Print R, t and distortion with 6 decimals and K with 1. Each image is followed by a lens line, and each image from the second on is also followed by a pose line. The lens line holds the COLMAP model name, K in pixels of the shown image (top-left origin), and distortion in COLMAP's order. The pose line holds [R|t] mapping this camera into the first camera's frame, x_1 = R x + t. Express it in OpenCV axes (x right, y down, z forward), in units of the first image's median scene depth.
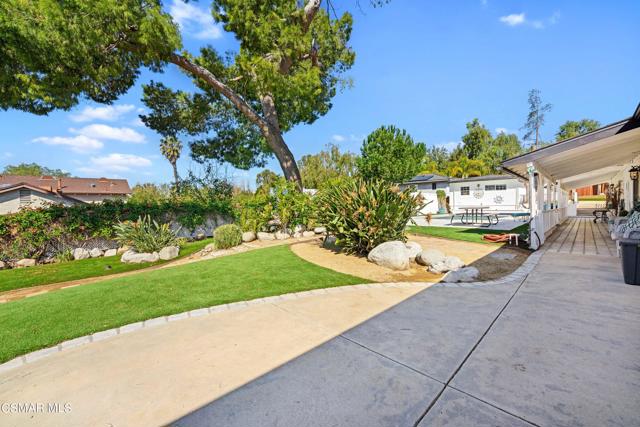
lens RADIAL K [[250.8, 0, 320.0], [0, 250.8, 213.5], [0, 0, 1]] dist [-0.000134, -0.000022]
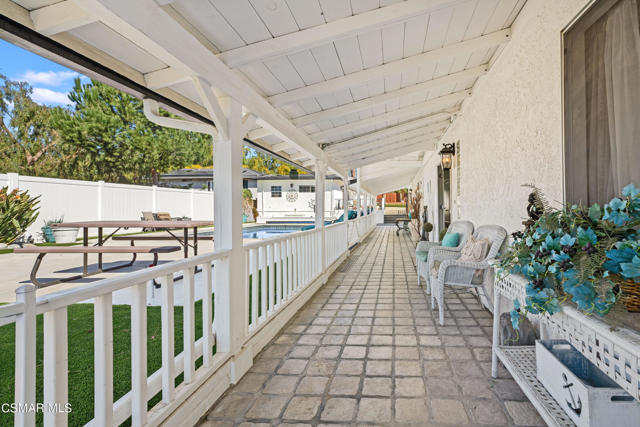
lens RADIAL K [[250.8, 0, 320.0], [0, 250.8, 213.5], [0, 0, 1]] dist [-0.000134, -0.000022]
pose [[0.863554, 0.003580, 0.504244, 0.318038], [0.003125, 0.999918, -0.012452, -0.014593], [-0.504247, 0.012329, 0.863472, 0.287545]]
